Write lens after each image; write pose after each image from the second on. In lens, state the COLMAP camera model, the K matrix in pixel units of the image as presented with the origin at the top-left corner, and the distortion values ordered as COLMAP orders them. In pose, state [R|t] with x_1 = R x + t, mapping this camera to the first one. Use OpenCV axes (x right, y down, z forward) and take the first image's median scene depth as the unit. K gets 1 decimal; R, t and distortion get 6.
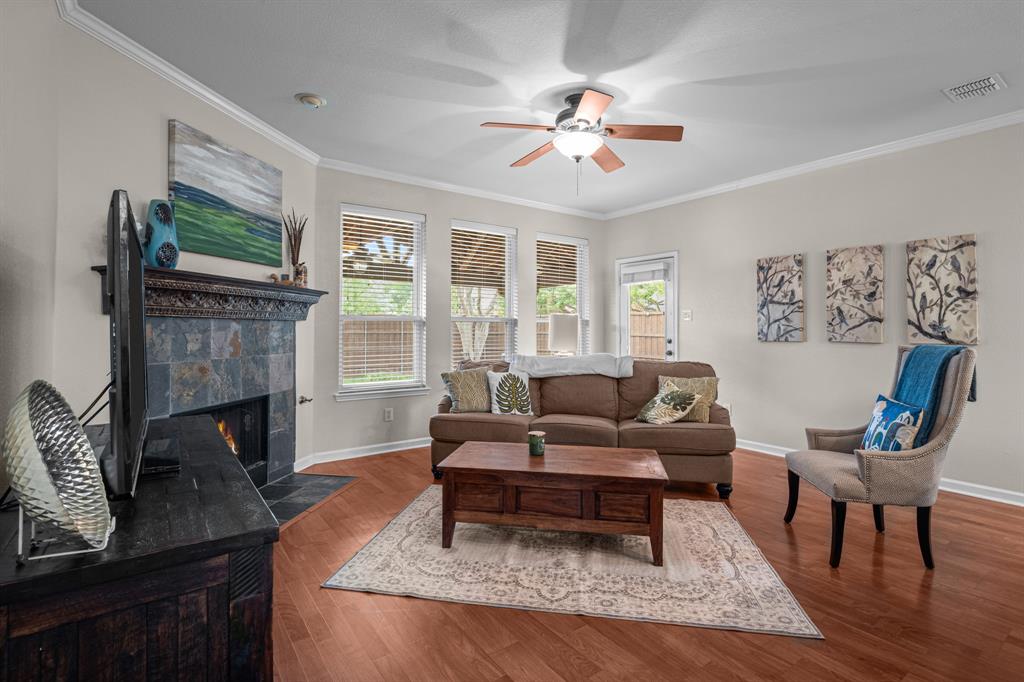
lens RADIAL K [[484.4, 0, 515.0], [0, 484.4, 333.0], [0, 0, 1]] dist [-0.003723, -0.002026]
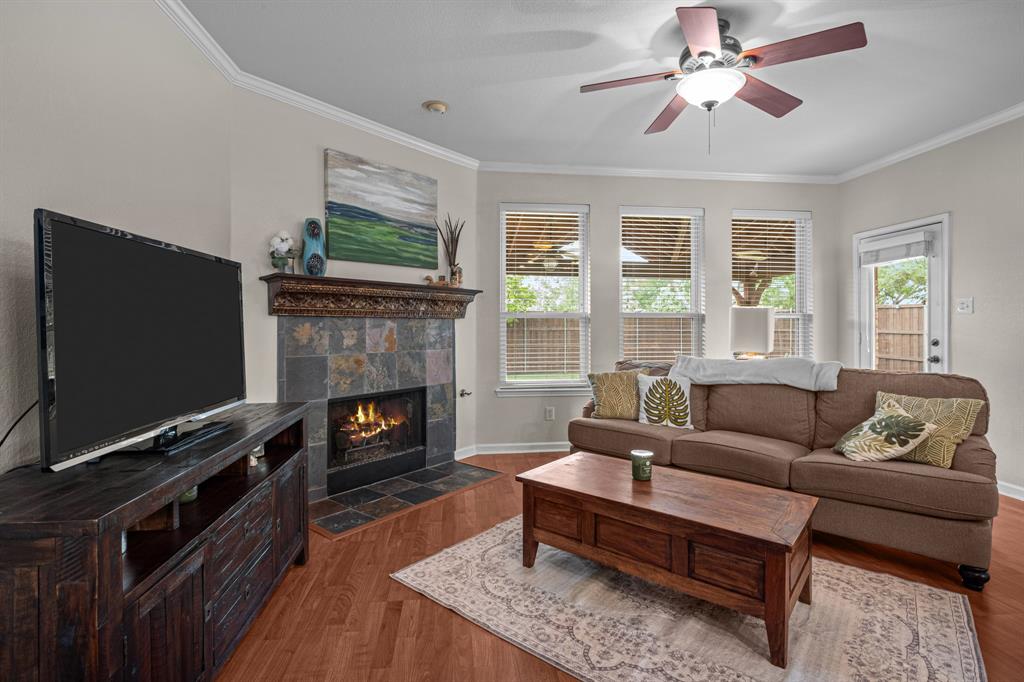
lens RADIAL K [[484.4, 0, 511.5], [0, 484.4, 335.5], [0, 0, 1]] dist [-0.003723, -0.002026]
pose [[0.872822, 0.006896, -0.487991, 0.228447], [-0.001581, 0.999935, 0.011301, -0.000828], [0.488037, -0.009092, 0.872776, 0.162955]]
